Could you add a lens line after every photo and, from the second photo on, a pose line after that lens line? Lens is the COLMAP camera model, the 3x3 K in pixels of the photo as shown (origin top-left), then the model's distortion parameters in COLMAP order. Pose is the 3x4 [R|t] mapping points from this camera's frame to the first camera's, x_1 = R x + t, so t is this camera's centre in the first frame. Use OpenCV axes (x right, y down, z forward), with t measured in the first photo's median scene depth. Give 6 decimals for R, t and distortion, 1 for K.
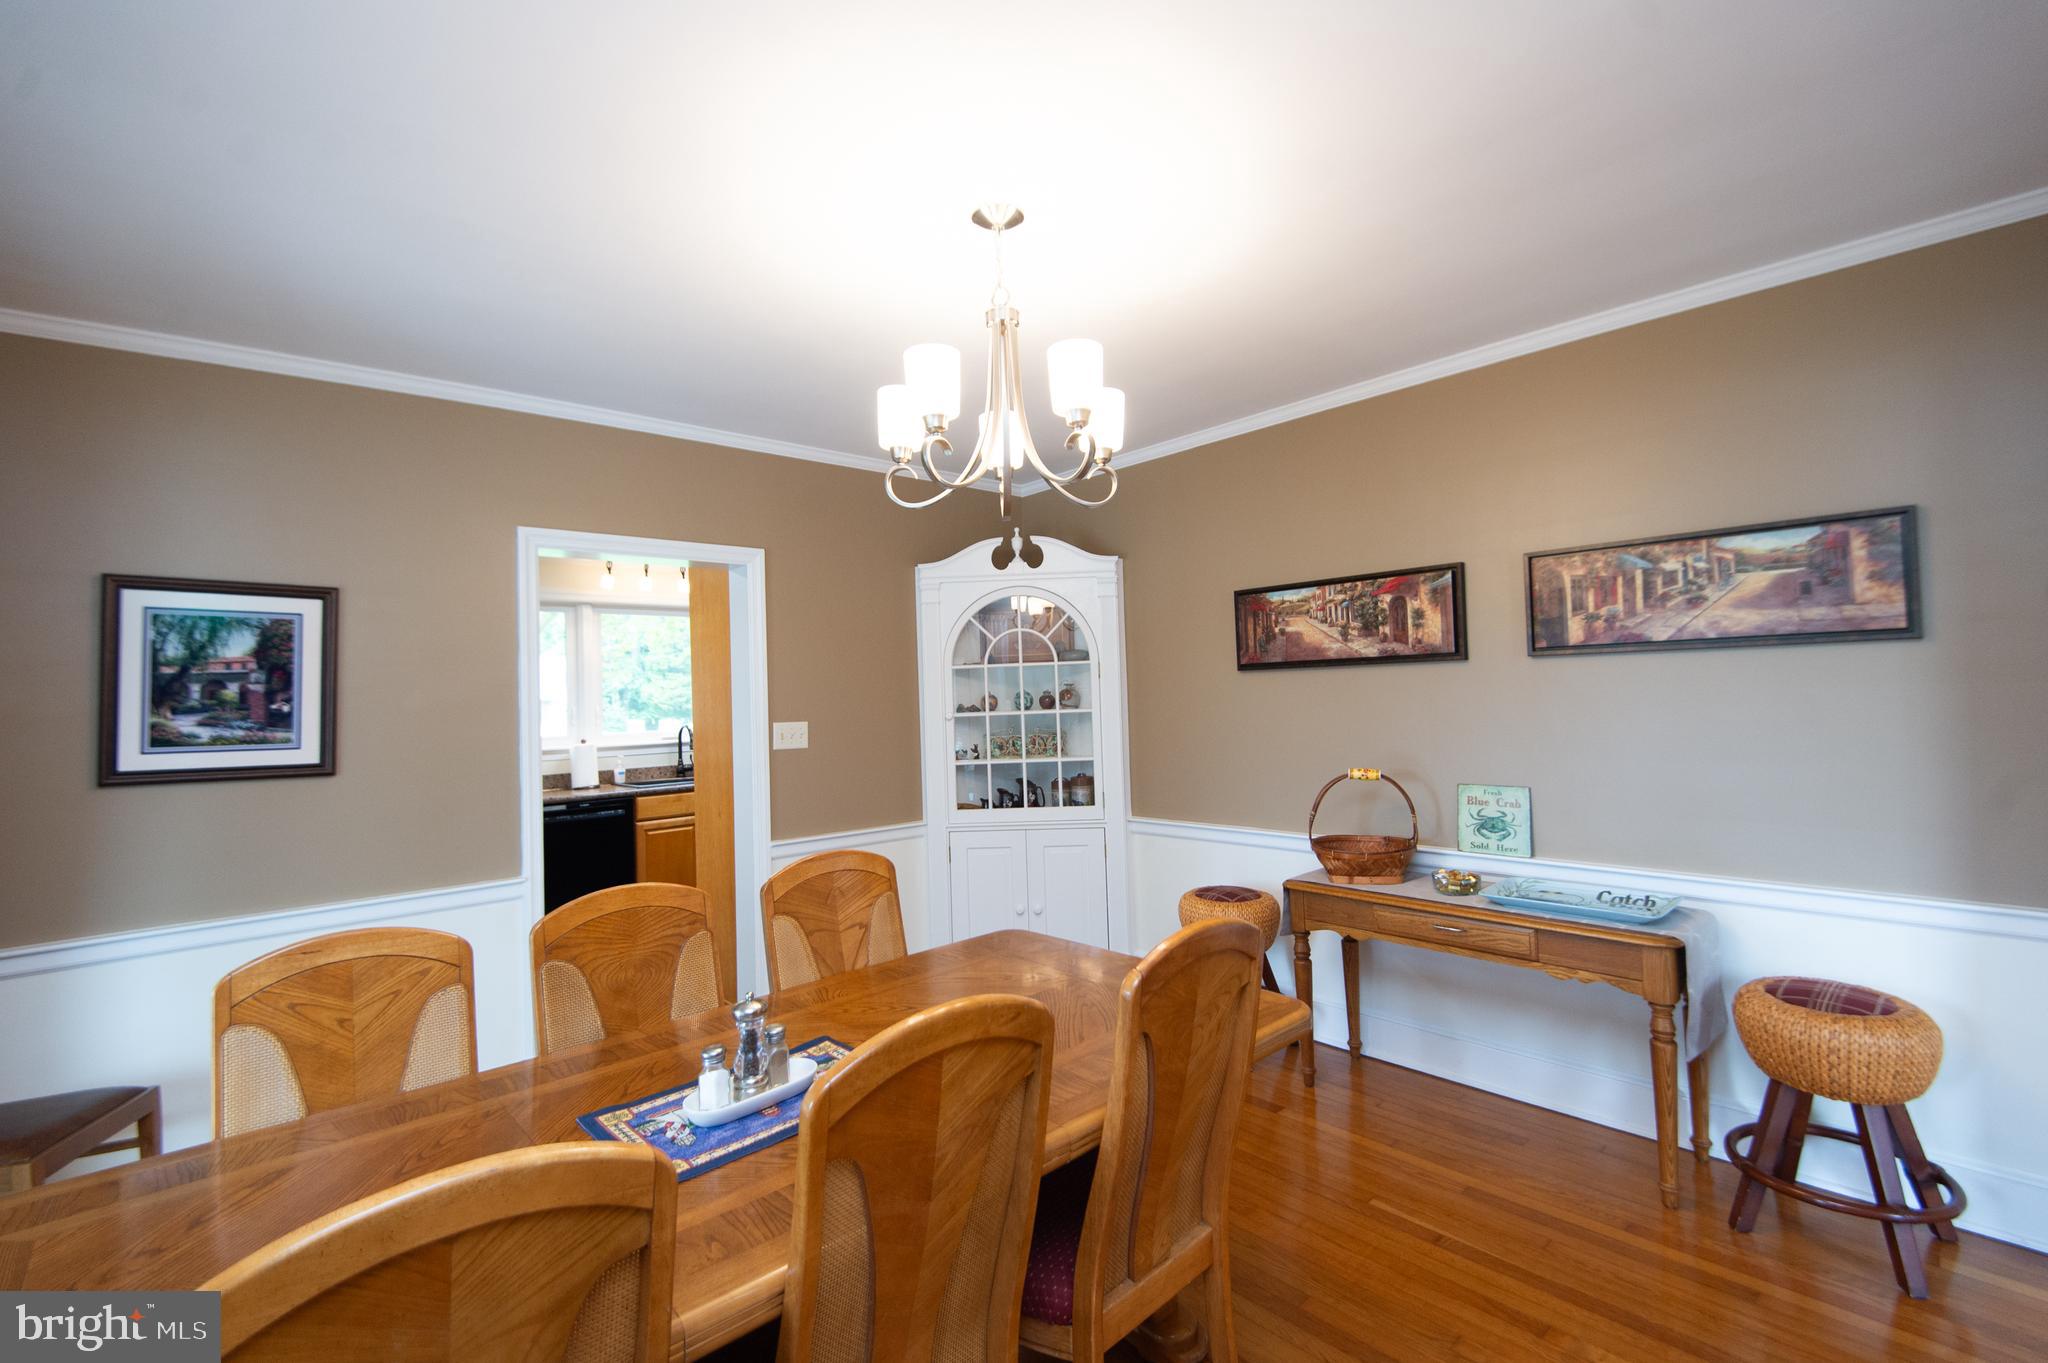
lens RADIAL K [[892.9, 0, 1028.6], [0, 892.9, 684.3], [0, 0, 1]] dist [0.032804, -0.019907]
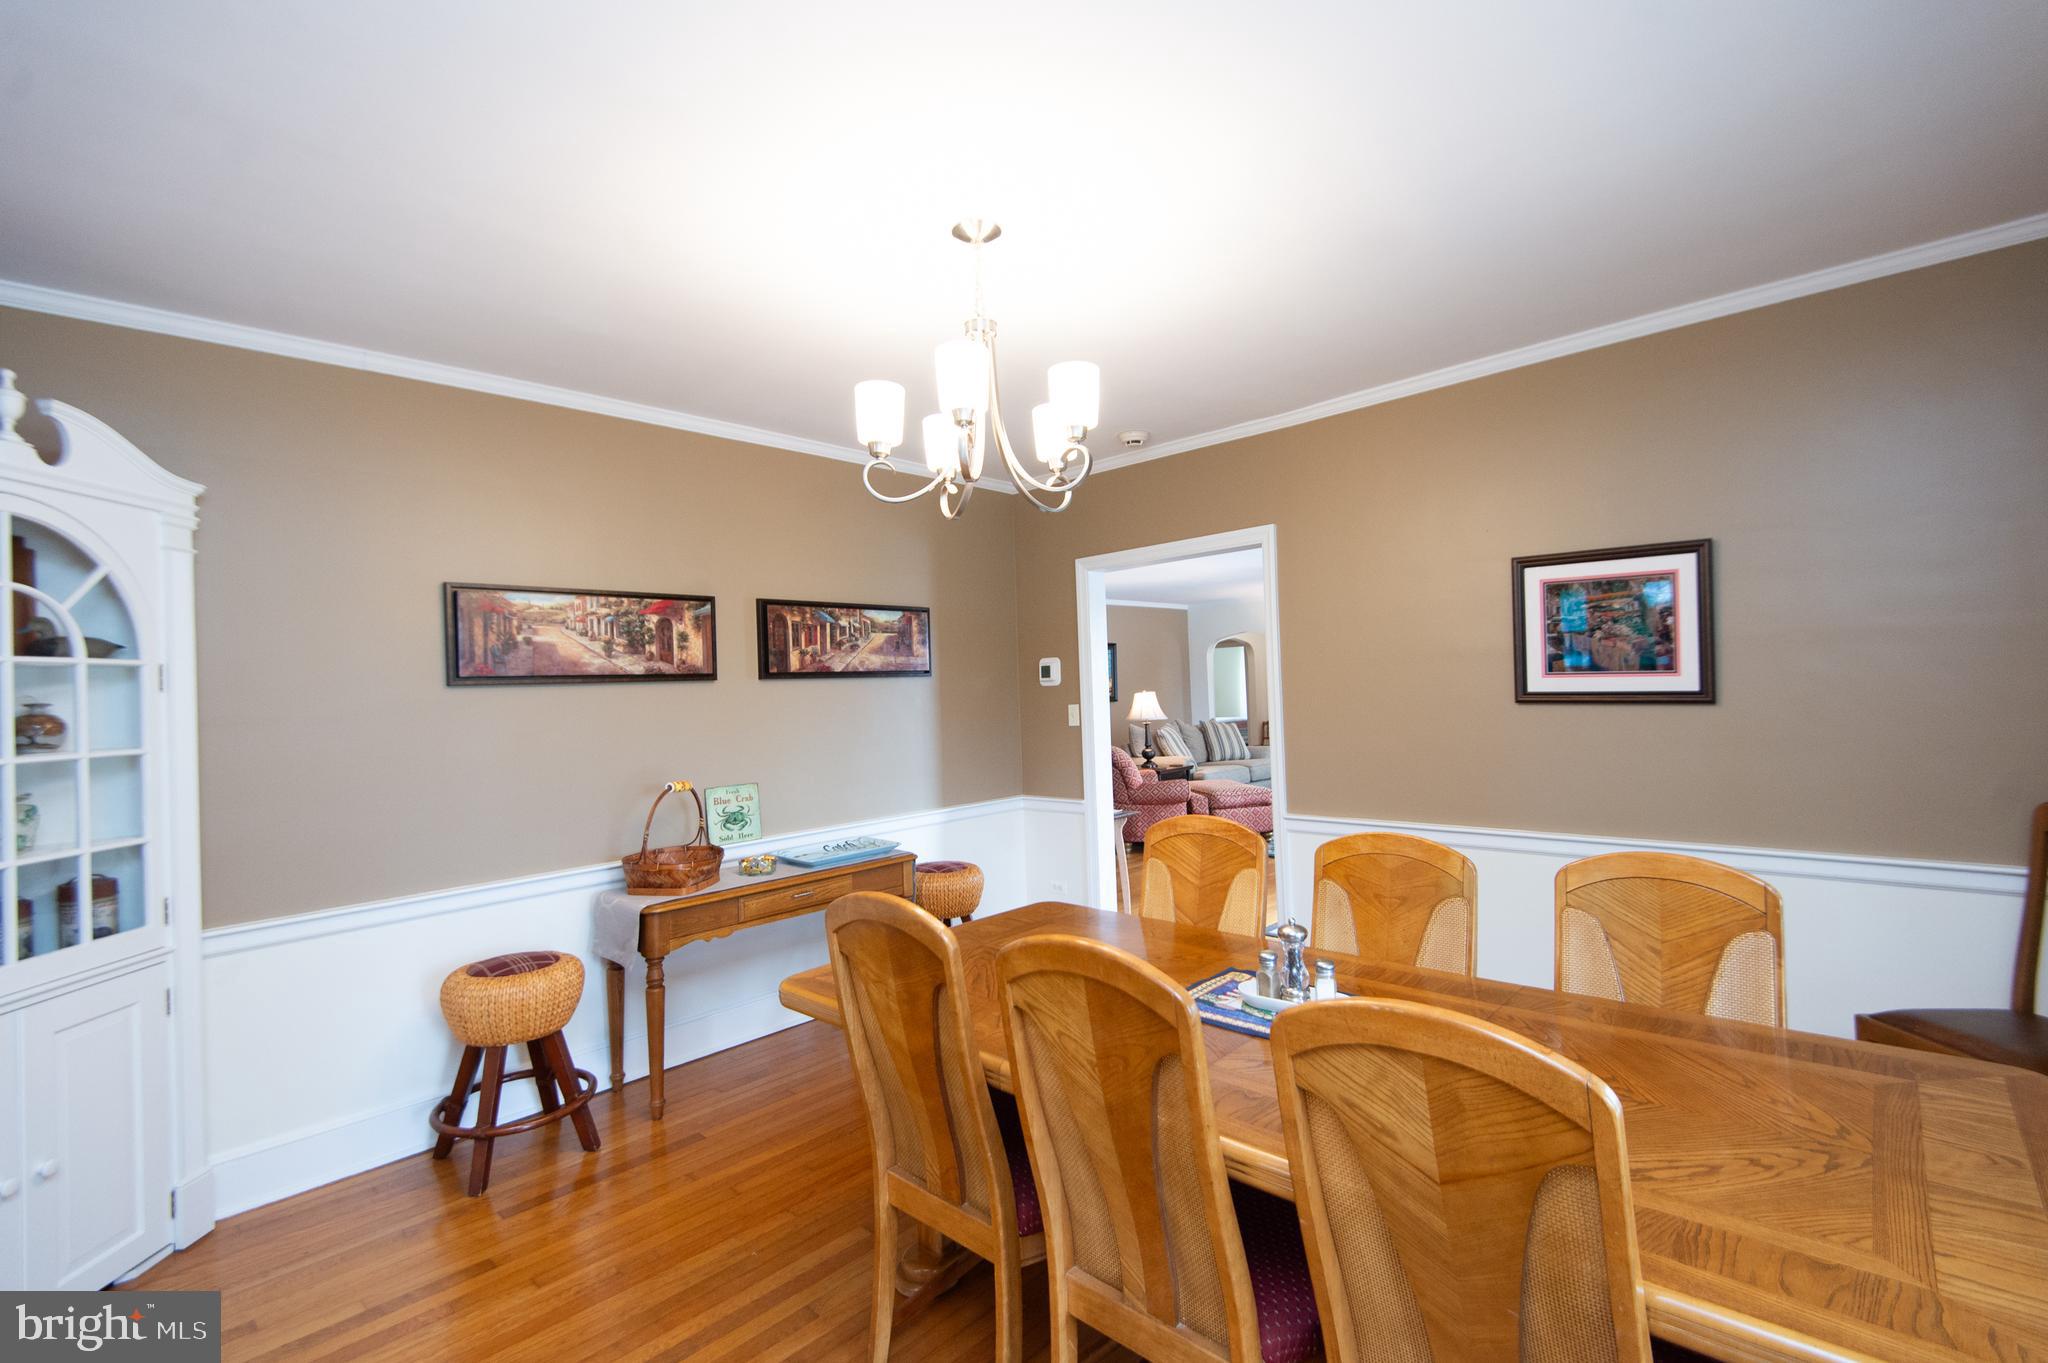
lens RADIAL K [[892.9, 0, 1028.6], [0, 892.9, 684.3], [0, 0, 1]] dist [0.032804, -0.019907]
pose [[-0.077997, 0.028470, 0.996547, -0.680489], [0.019055, 0.999452, -0.027061, 0.016505], [-0.996771, 0.016879, -0.078497, 0.667501]]
